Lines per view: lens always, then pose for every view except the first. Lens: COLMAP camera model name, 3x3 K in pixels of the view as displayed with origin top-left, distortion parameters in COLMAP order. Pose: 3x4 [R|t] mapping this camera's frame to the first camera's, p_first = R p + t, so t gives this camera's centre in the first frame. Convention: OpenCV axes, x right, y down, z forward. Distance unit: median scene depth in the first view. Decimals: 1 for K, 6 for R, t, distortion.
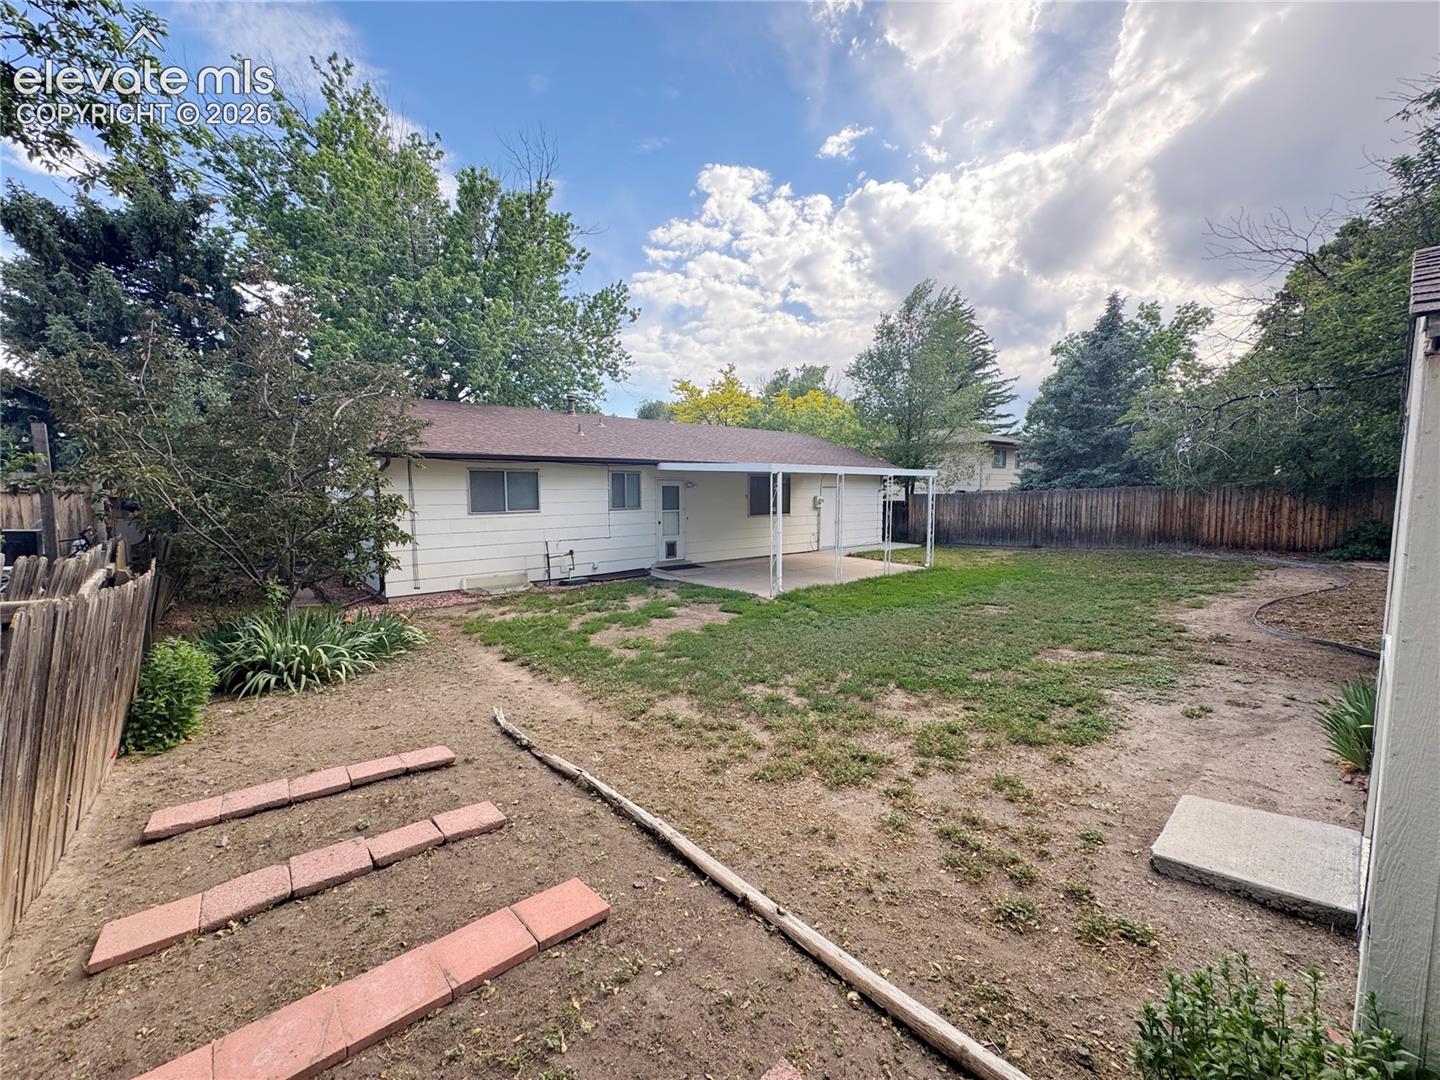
lens RADIAL K [[592.4, 0, 722.5], [0, 592.4, 541.9], [0, 0, 1]] dist [0.001504, 0.001040]
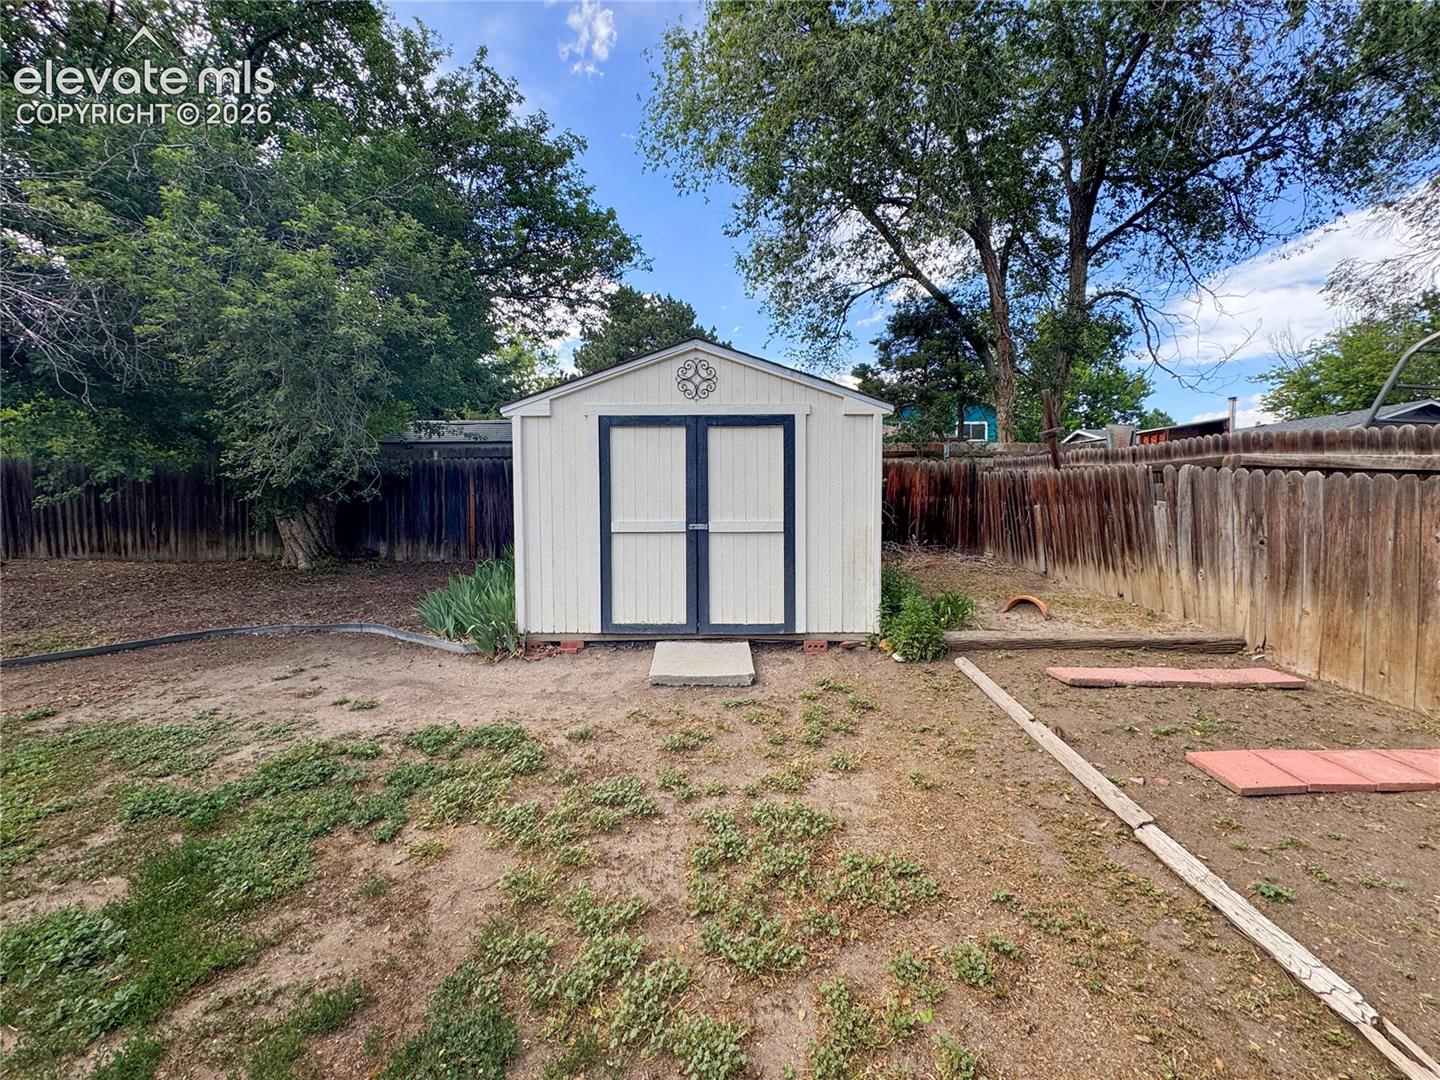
lens RADIAL K [[592.4, 0, 719.5], [0, 592.4, 533.9], [0, 0, 1]] dist [0.001504, 0.001040]
pose [[-0.745110, -0.031527, 0.666196, -0.132384], [0.066400, 0.990413, 0.121136, -0.016334], [-0.663628, 0.134496, -0.735873, 1.263802]]
